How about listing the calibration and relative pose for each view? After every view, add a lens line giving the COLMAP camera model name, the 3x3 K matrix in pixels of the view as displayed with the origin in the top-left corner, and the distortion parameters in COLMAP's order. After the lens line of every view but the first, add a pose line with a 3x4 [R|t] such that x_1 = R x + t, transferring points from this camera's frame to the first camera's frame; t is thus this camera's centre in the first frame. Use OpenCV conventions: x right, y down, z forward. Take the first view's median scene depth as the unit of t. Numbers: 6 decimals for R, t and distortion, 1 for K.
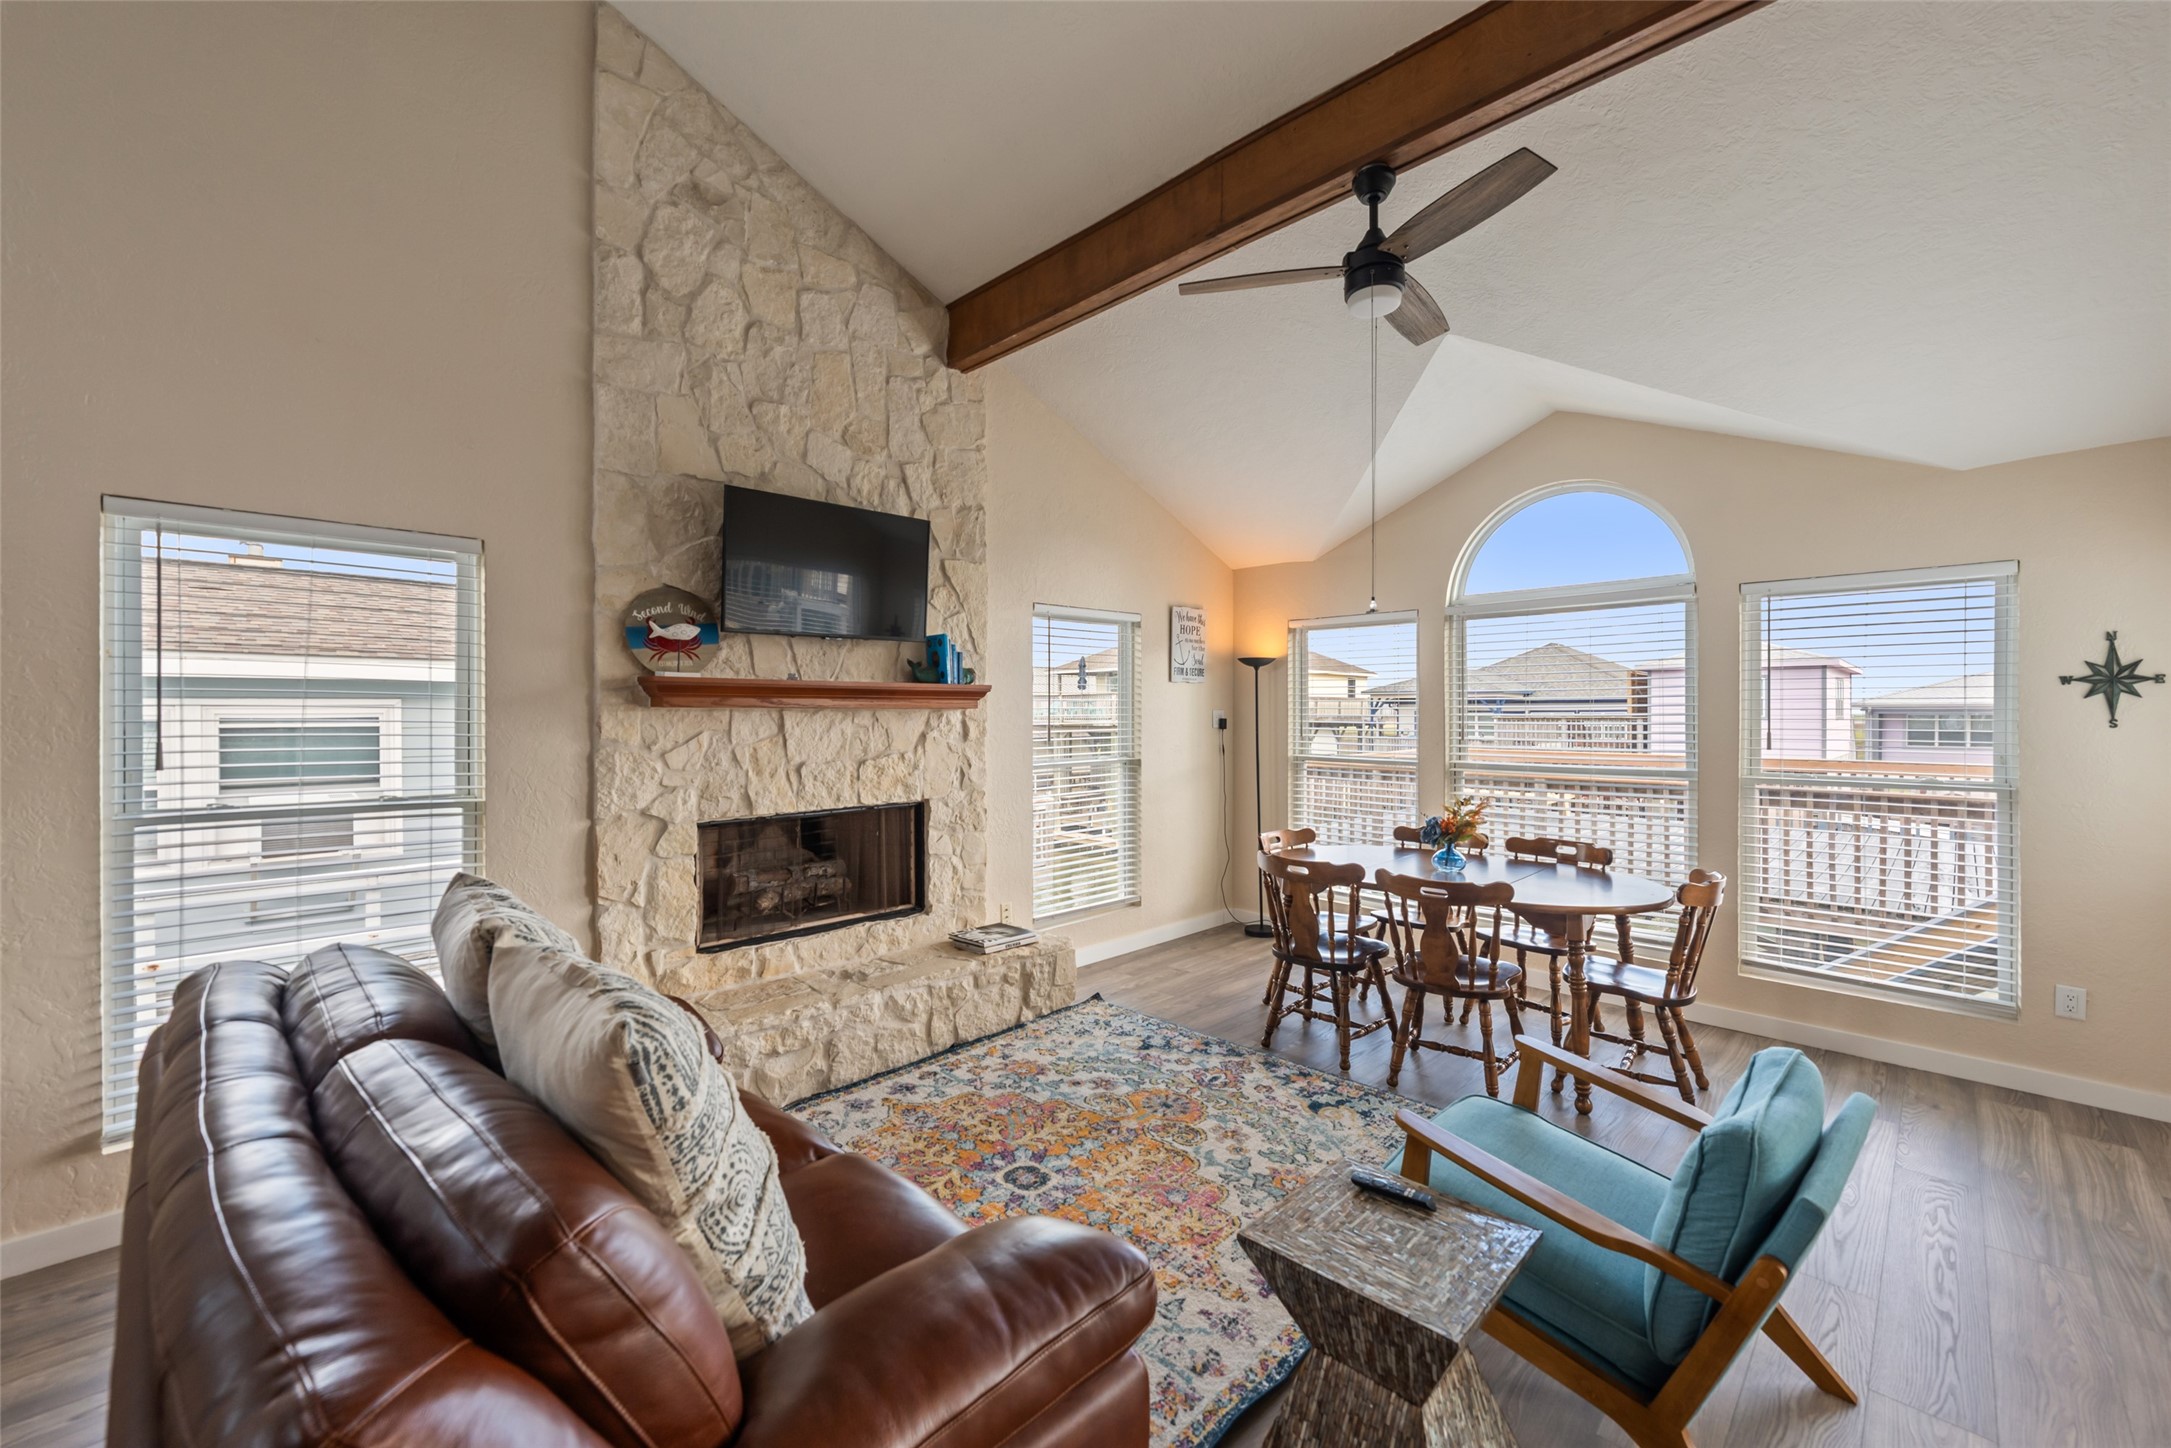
lens RADIAL K [[845.9, 0, 1075.4], [0, 845.9, 714.6], [0, 0, 1]] dist [-0.003146, 0.000968]
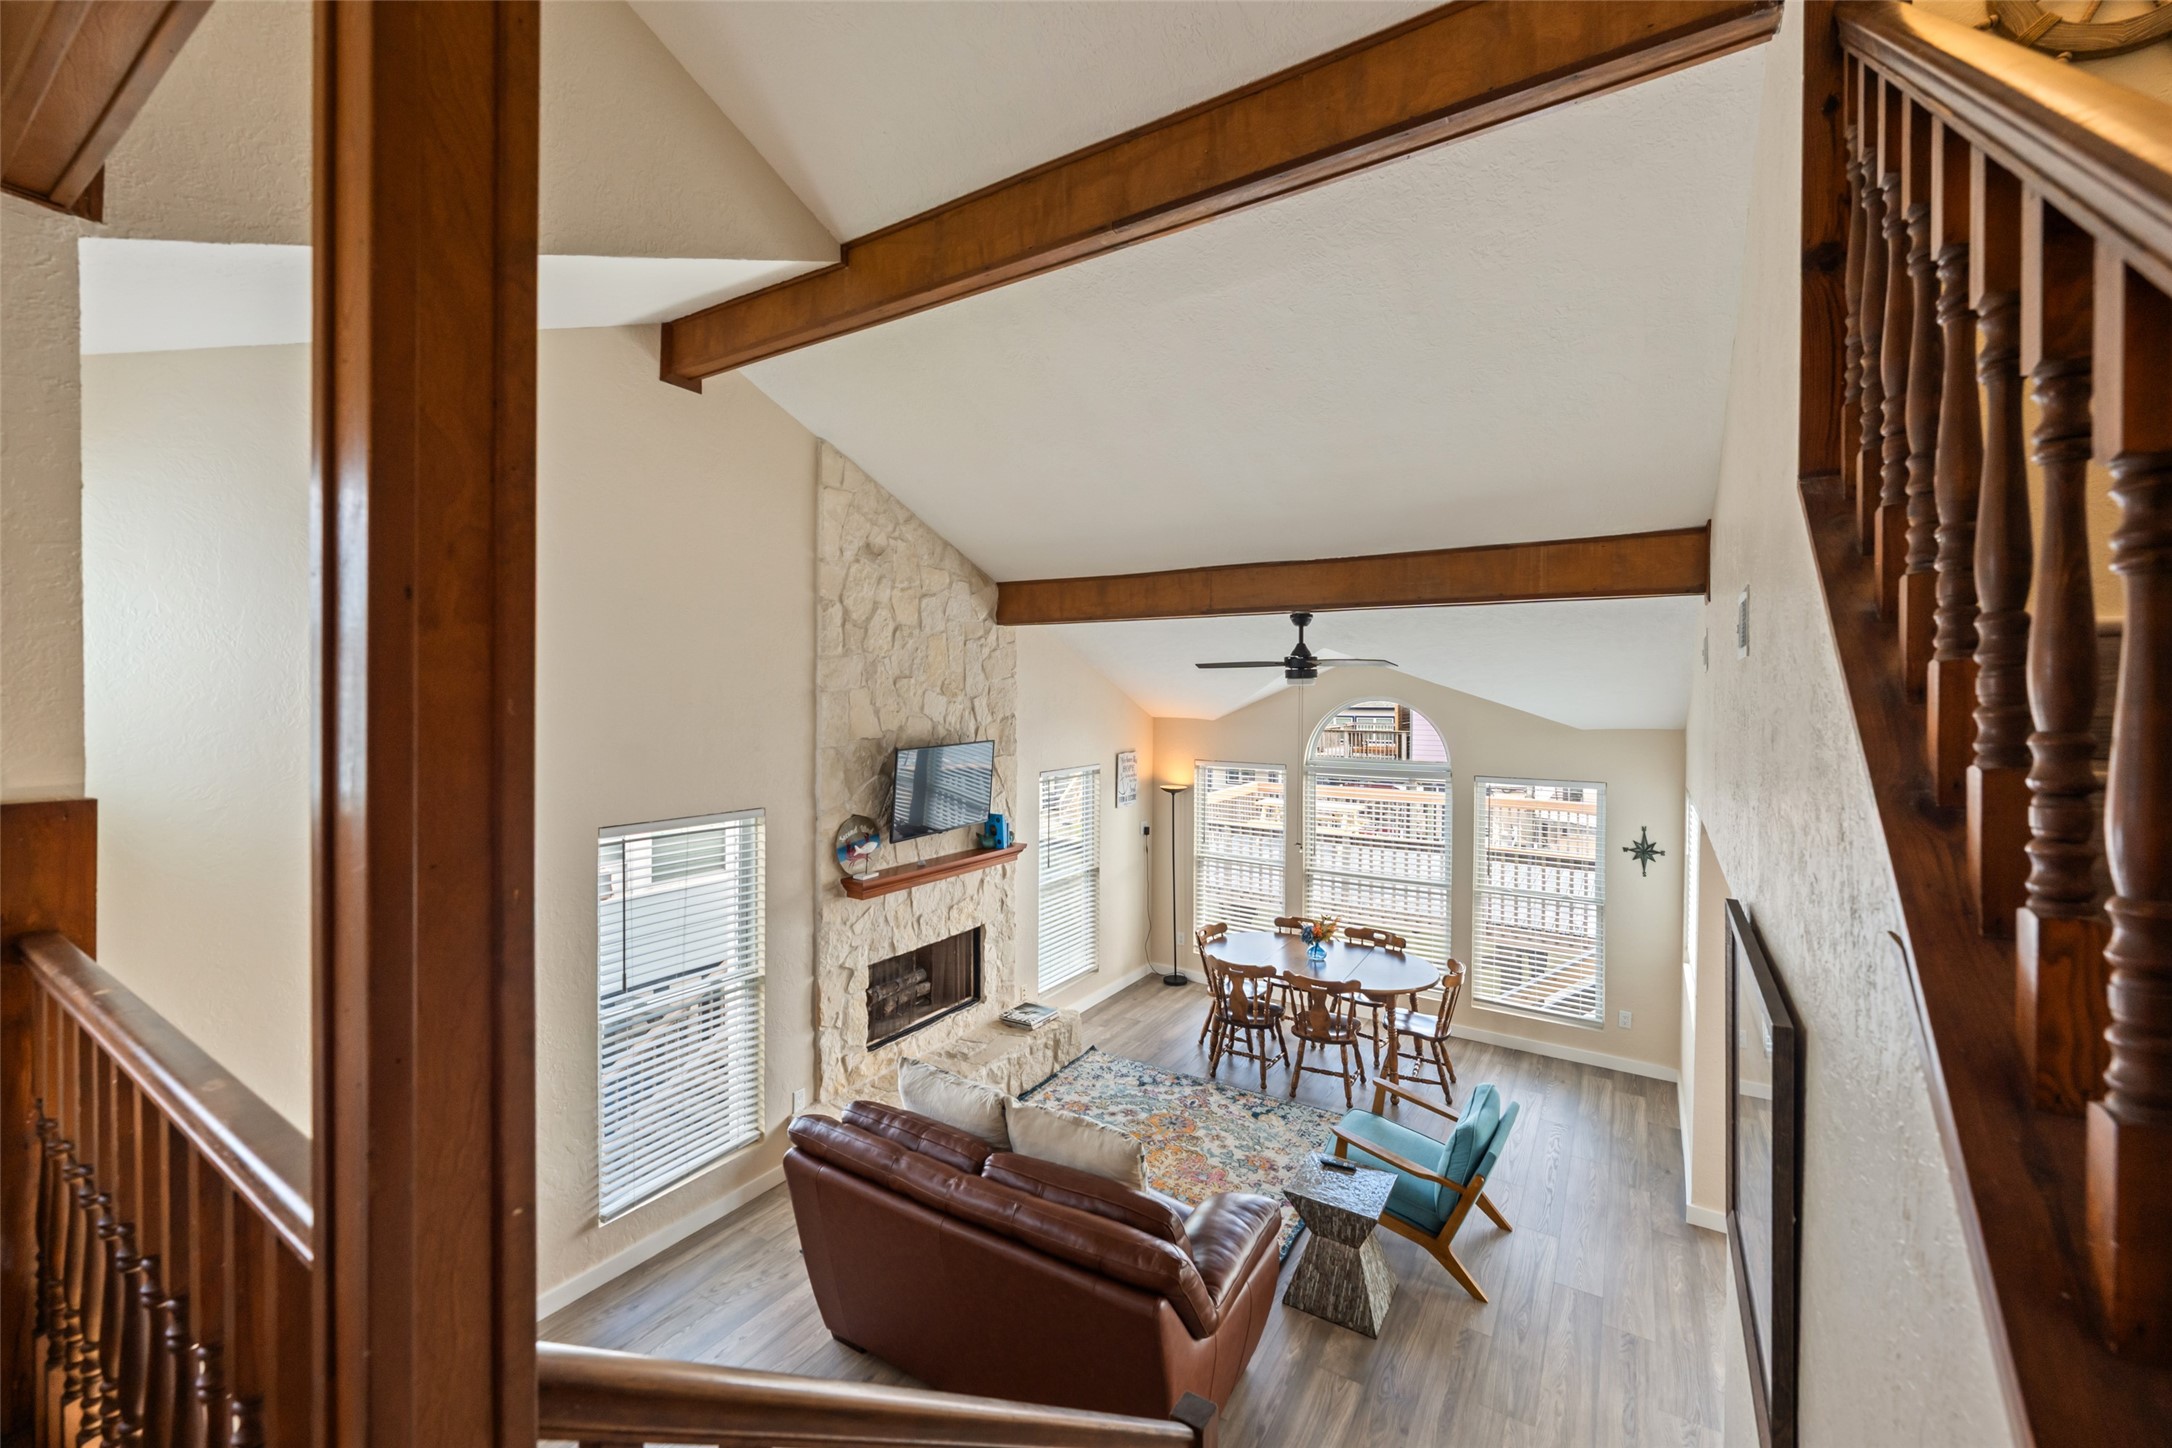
lens RADIAL K [[846.3, 0, 1065.7], [0, 846.3, 707.0], [0, 0, 1]] dist [-0.003146, 0.000968]
pose [[0.977475, 0.001545, 0.211048, -0.407331], [-0.004427, 0.999903, 0.013186, -0.346023], [-0.211007, -0.013823, 0.977387, -0.526160]]
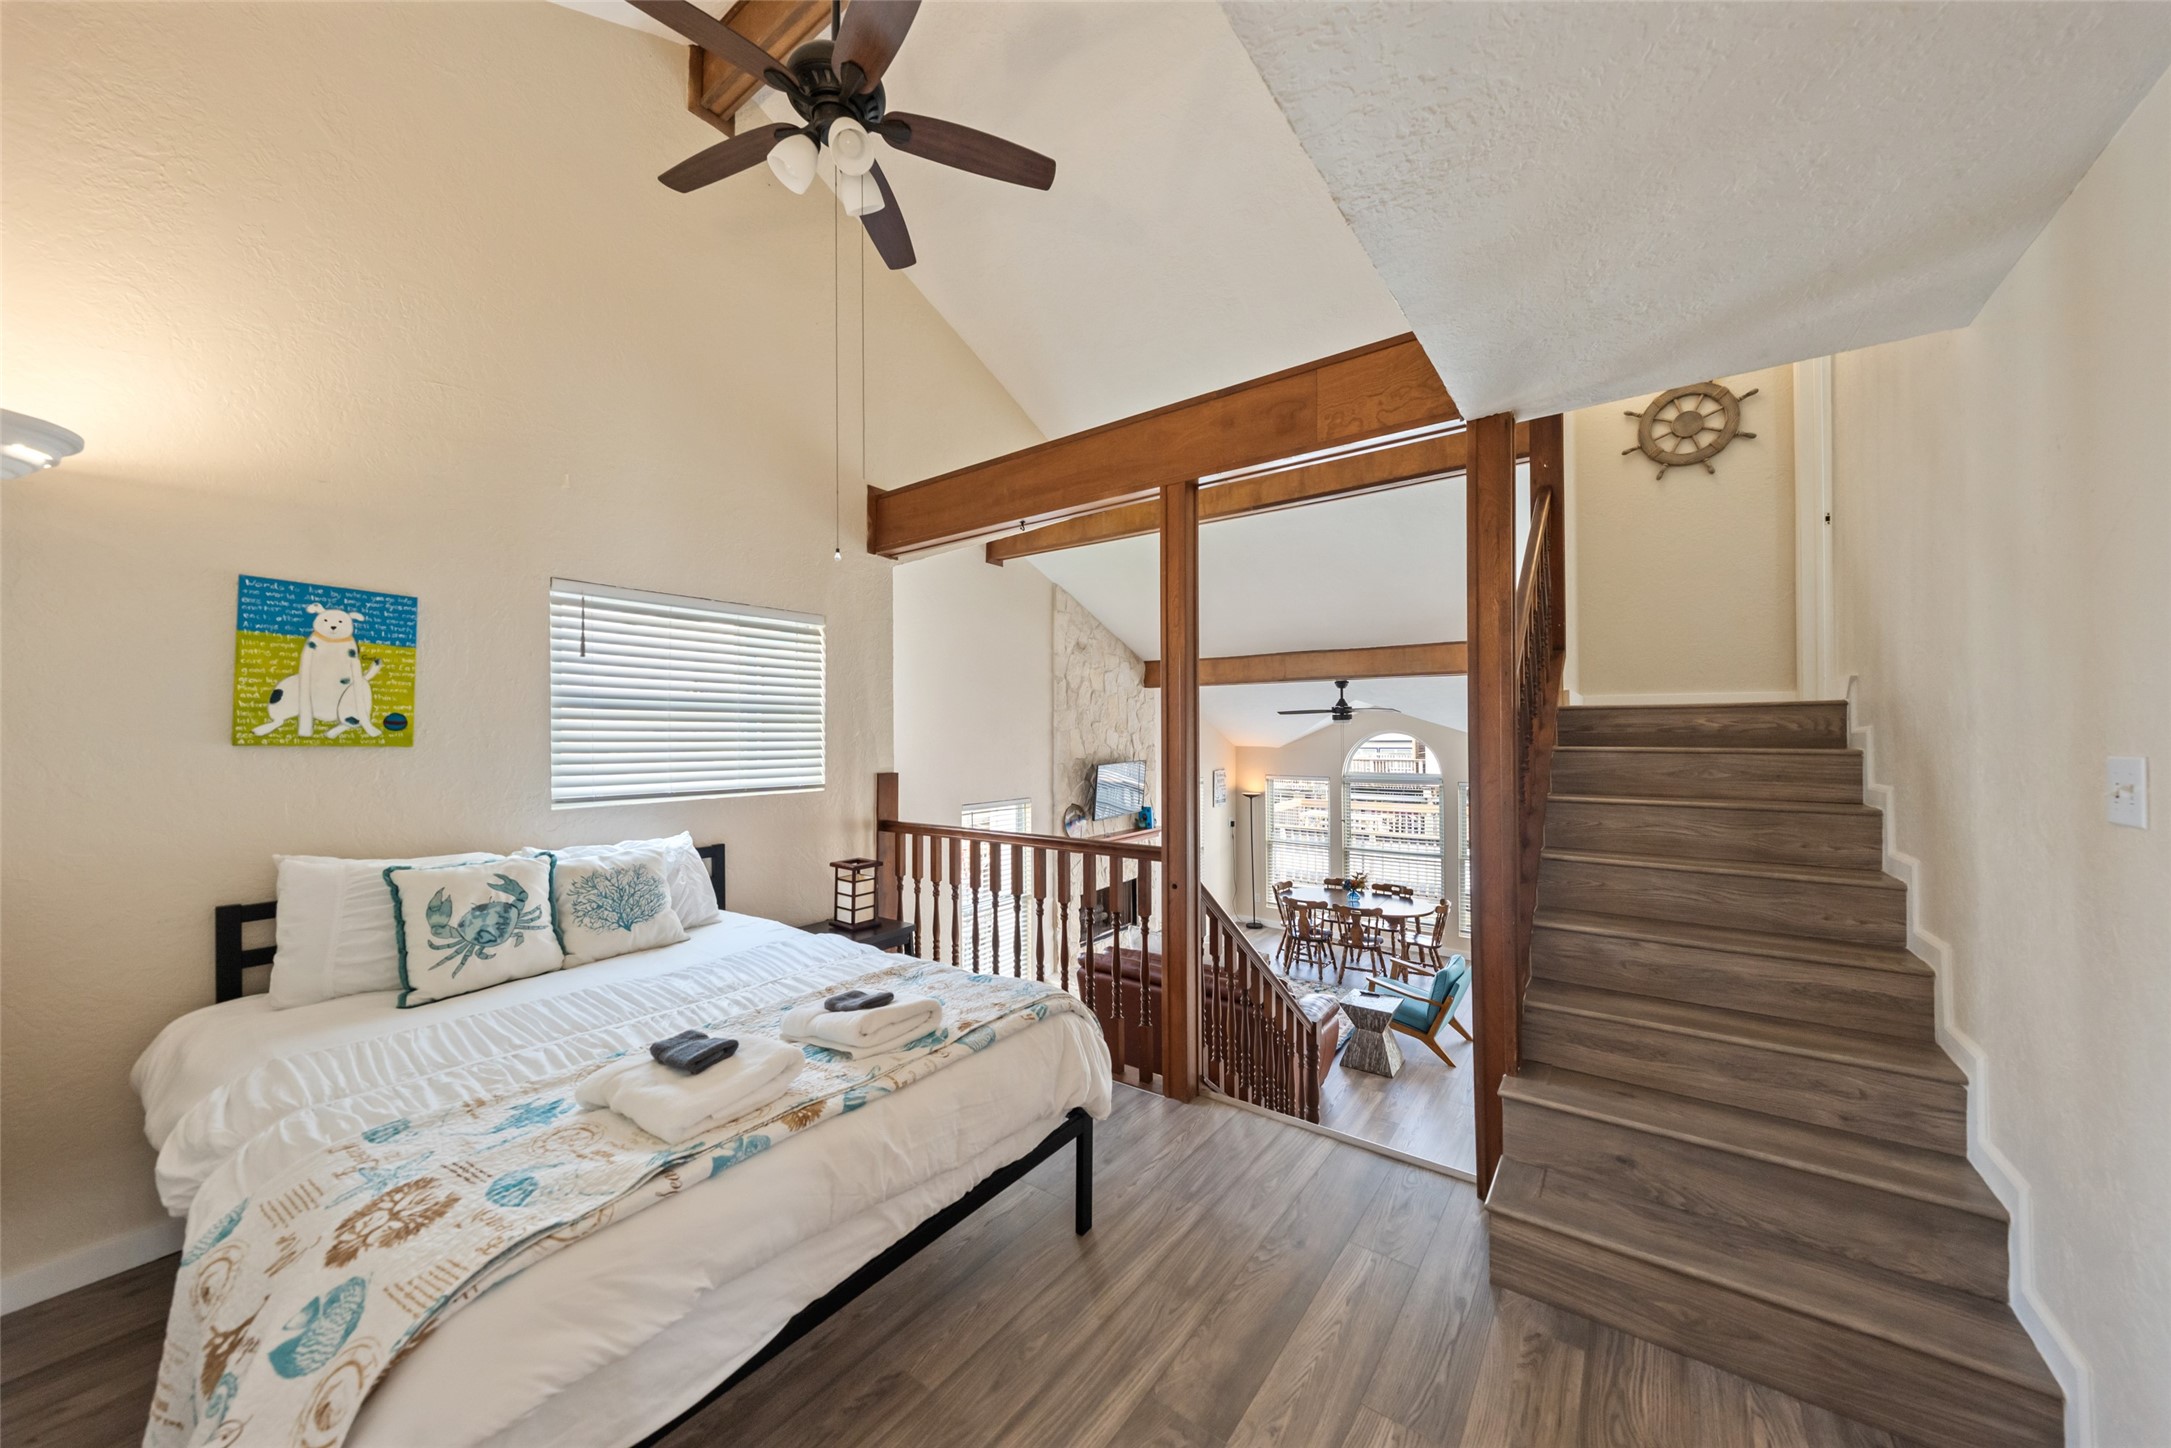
lens RADIAL K [[764.0, 0, 1069.7], [0, 764.0, 730.2], [0, 0, 1]] dist [-0.003645, 0.000892]
pose [[0.987863, -0.006692, 0.155186, -0.797973], [0.007221, 0.999970, -0.002845, -0.347142], [-0.155162, 0.003931, 0.987881, -1.198242]]
